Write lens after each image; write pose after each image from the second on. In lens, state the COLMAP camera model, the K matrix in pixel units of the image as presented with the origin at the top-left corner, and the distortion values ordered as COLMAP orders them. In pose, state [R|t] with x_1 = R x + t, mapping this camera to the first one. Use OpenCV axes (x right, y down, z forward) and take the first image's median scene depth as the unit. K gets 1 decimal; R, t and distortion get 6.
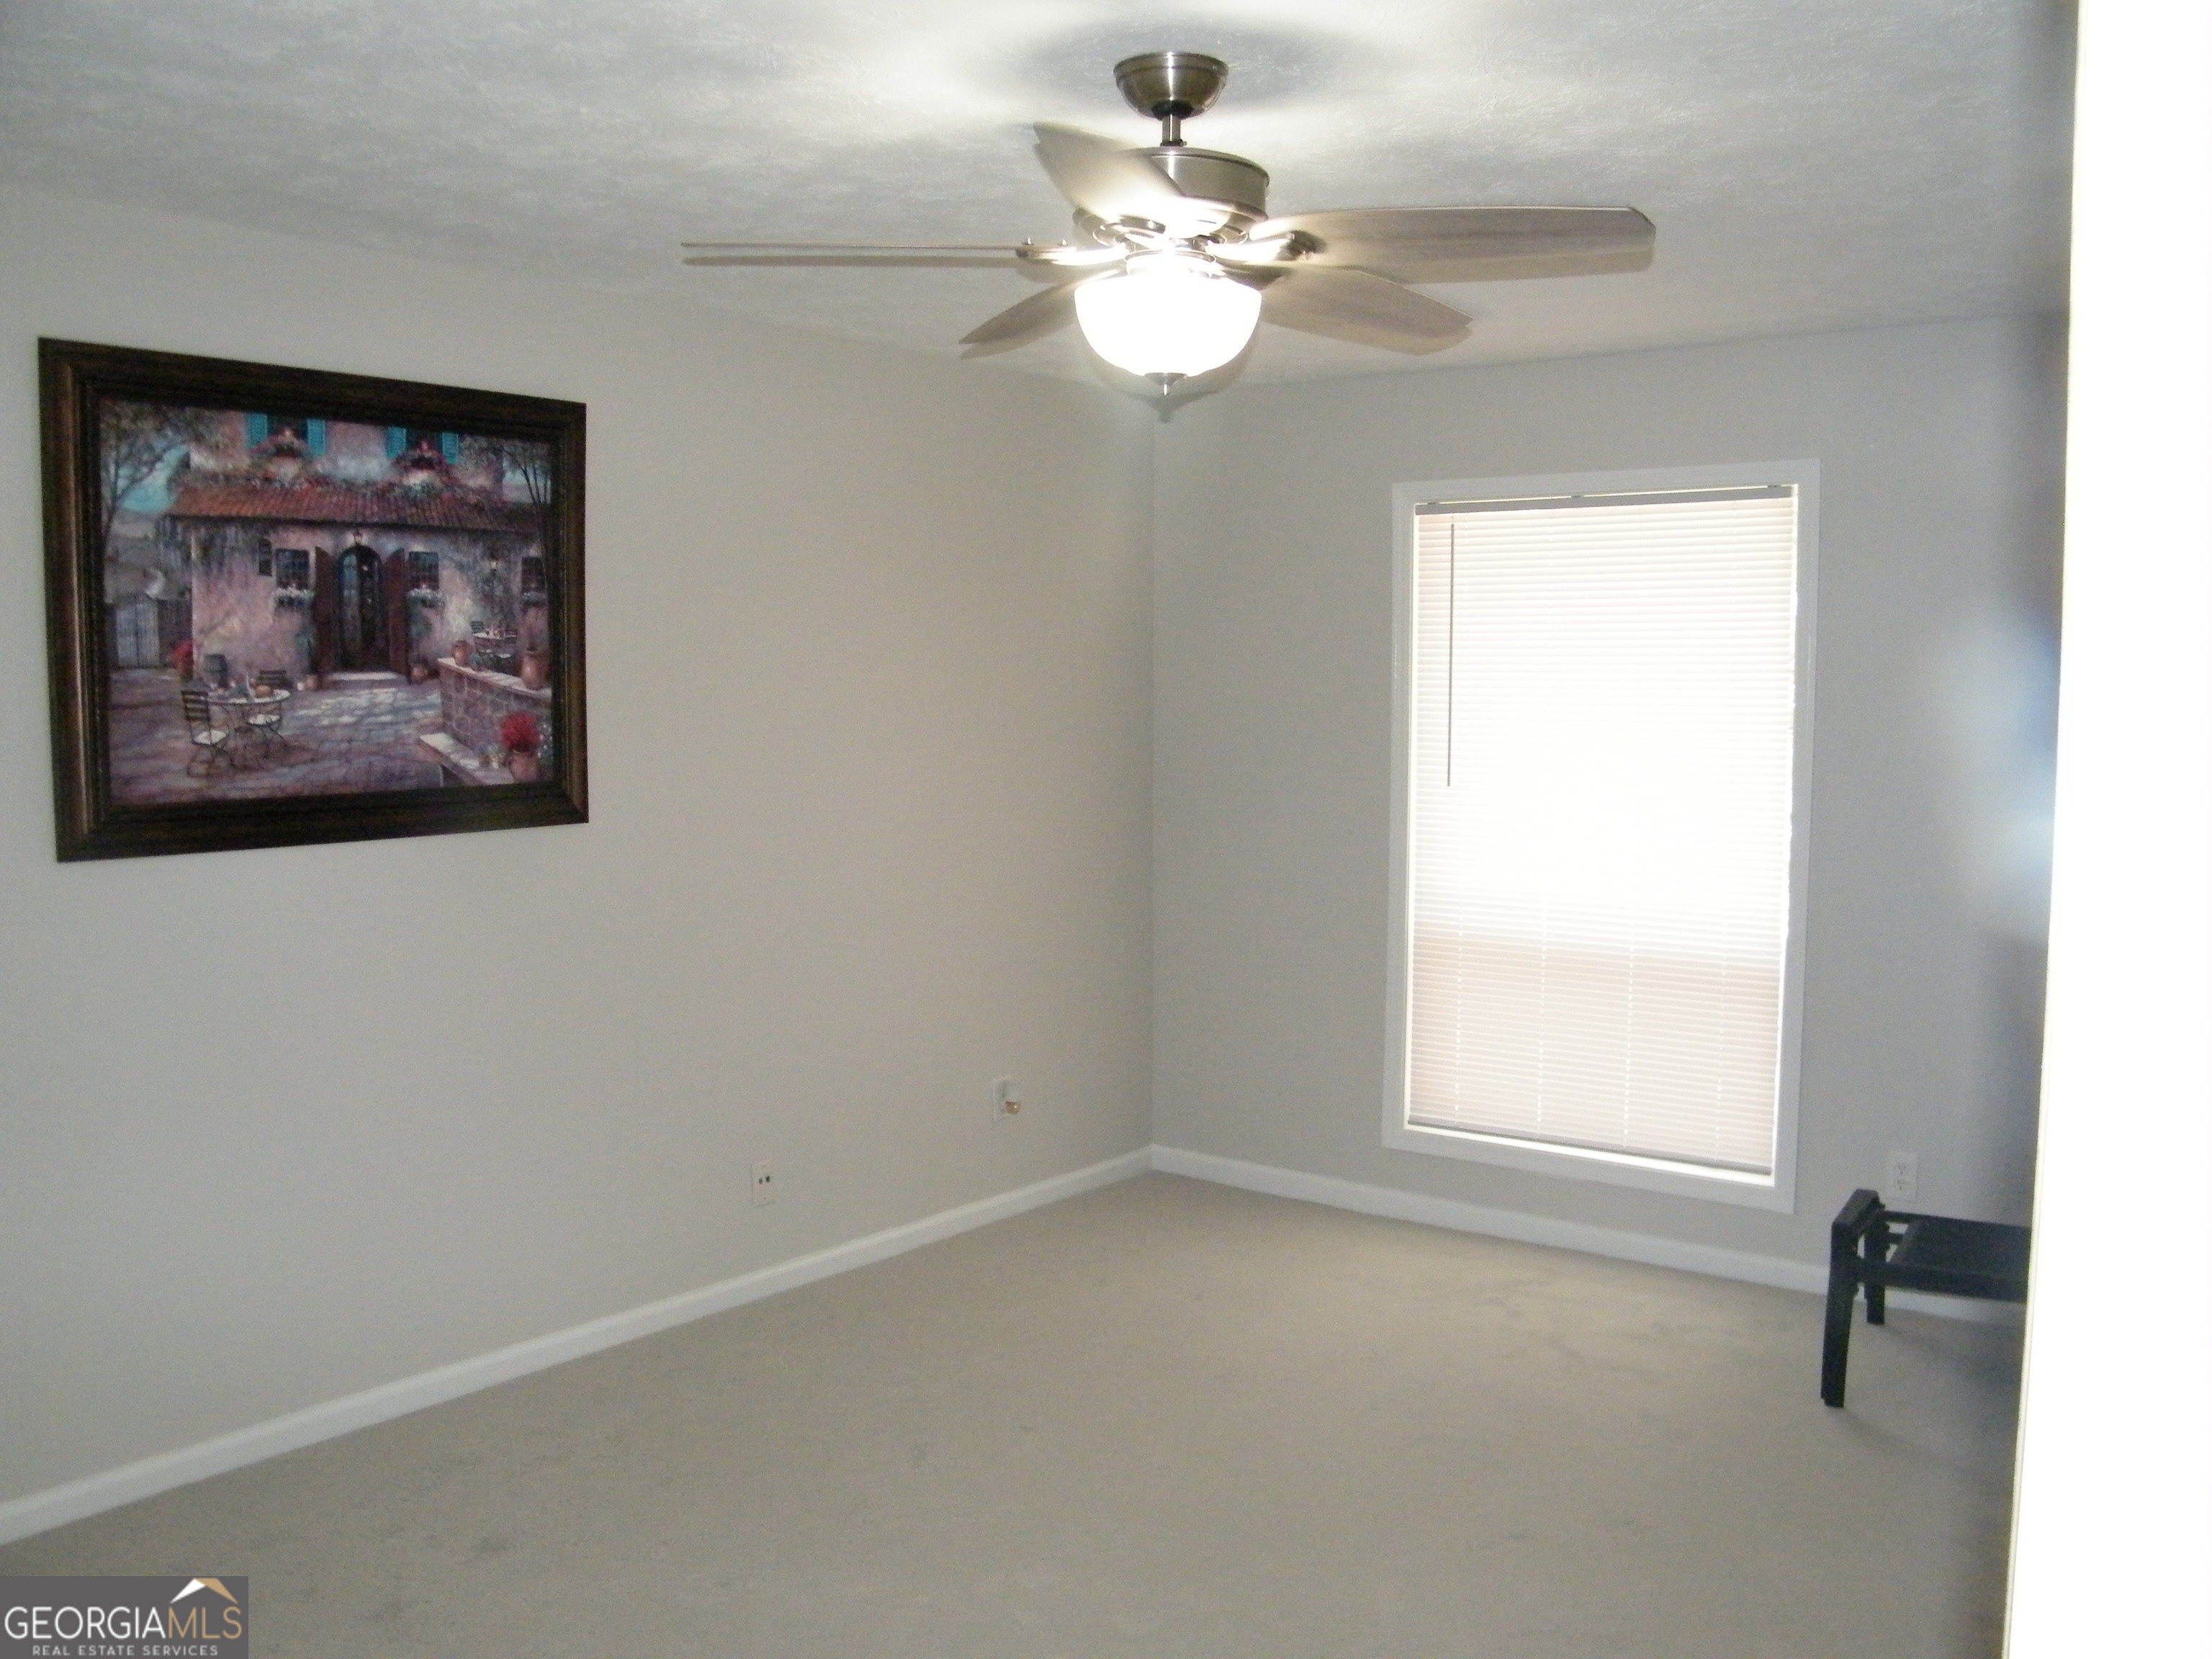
lens RADIAL K [[1862.4, 0, 1106.0], [0, 1862.4, 829.5], [0, 0, 1]] dist [-0.186602, 0.169443]
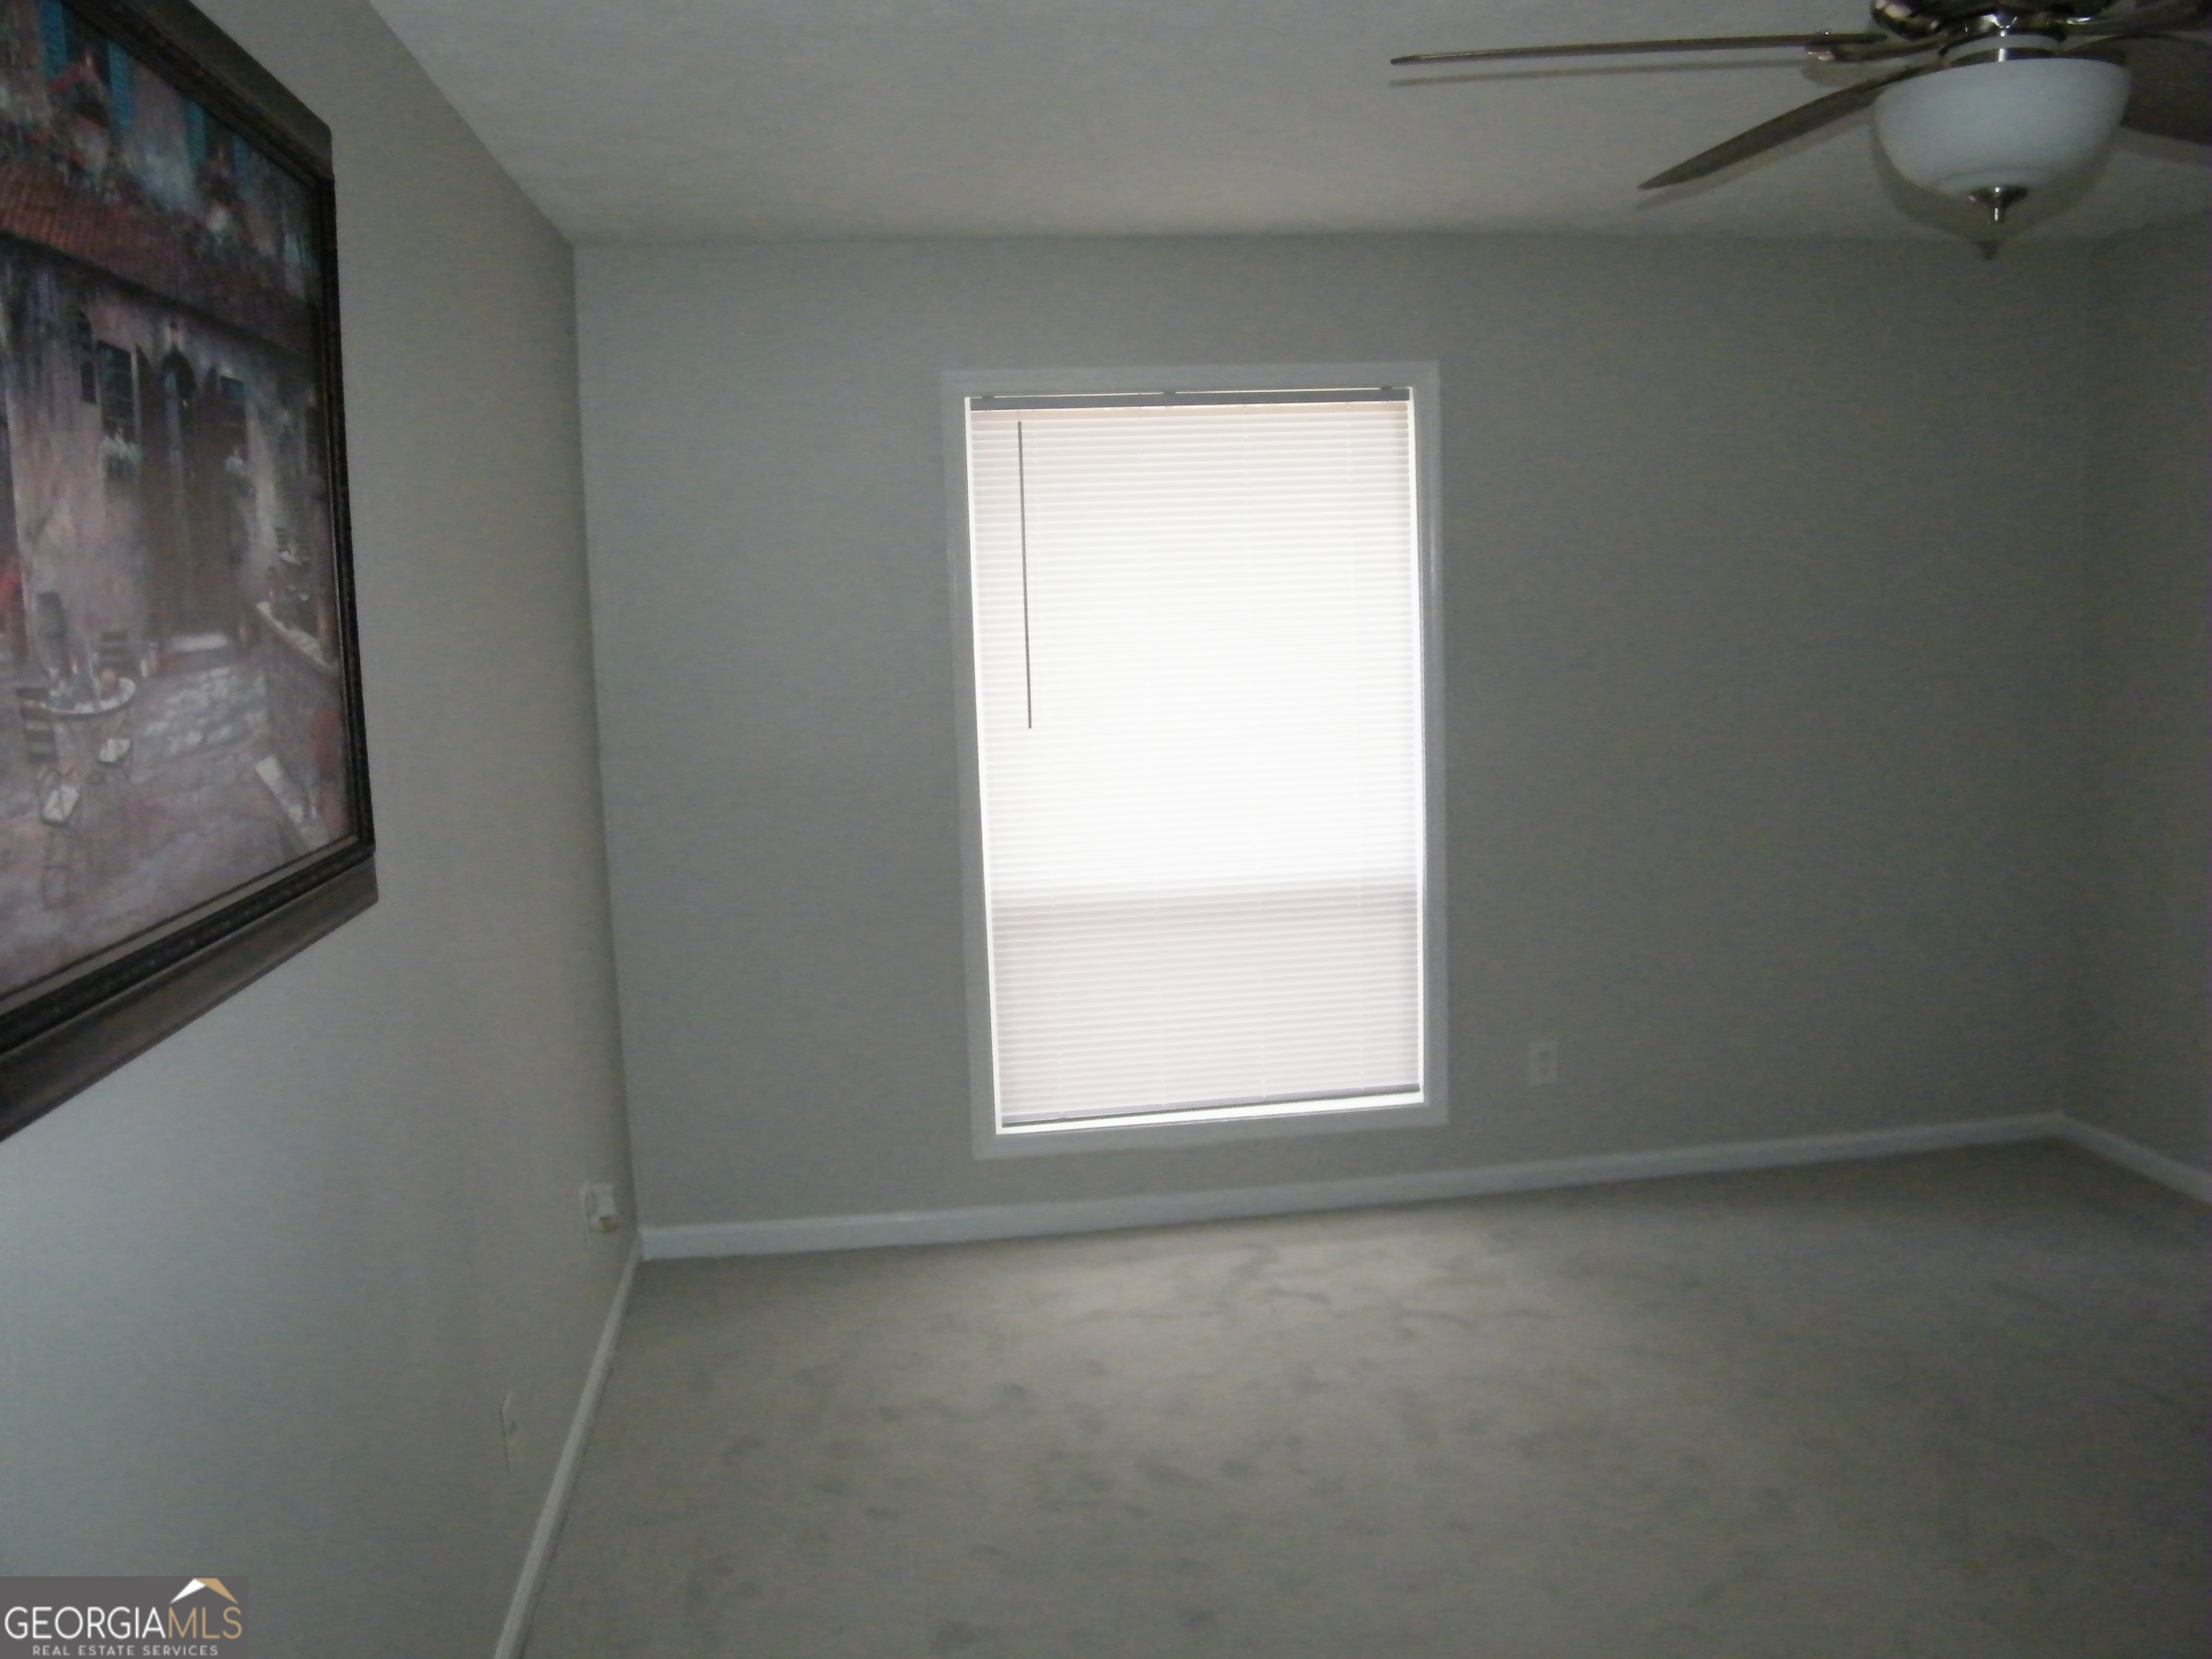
lens RADIAL K [[1862.4, 0, 1106.0], [0, 1862.4, 829.5], [0, 0, 1]] dist [-0.186602, 0.169443]
pose [[0.705641, -0.116059, 0.699000, -0.548181], [0.095010, 0.993084, 0.068975, -0.045458], [-0.702171, 0.017741, 0.711787, 0.500345]]
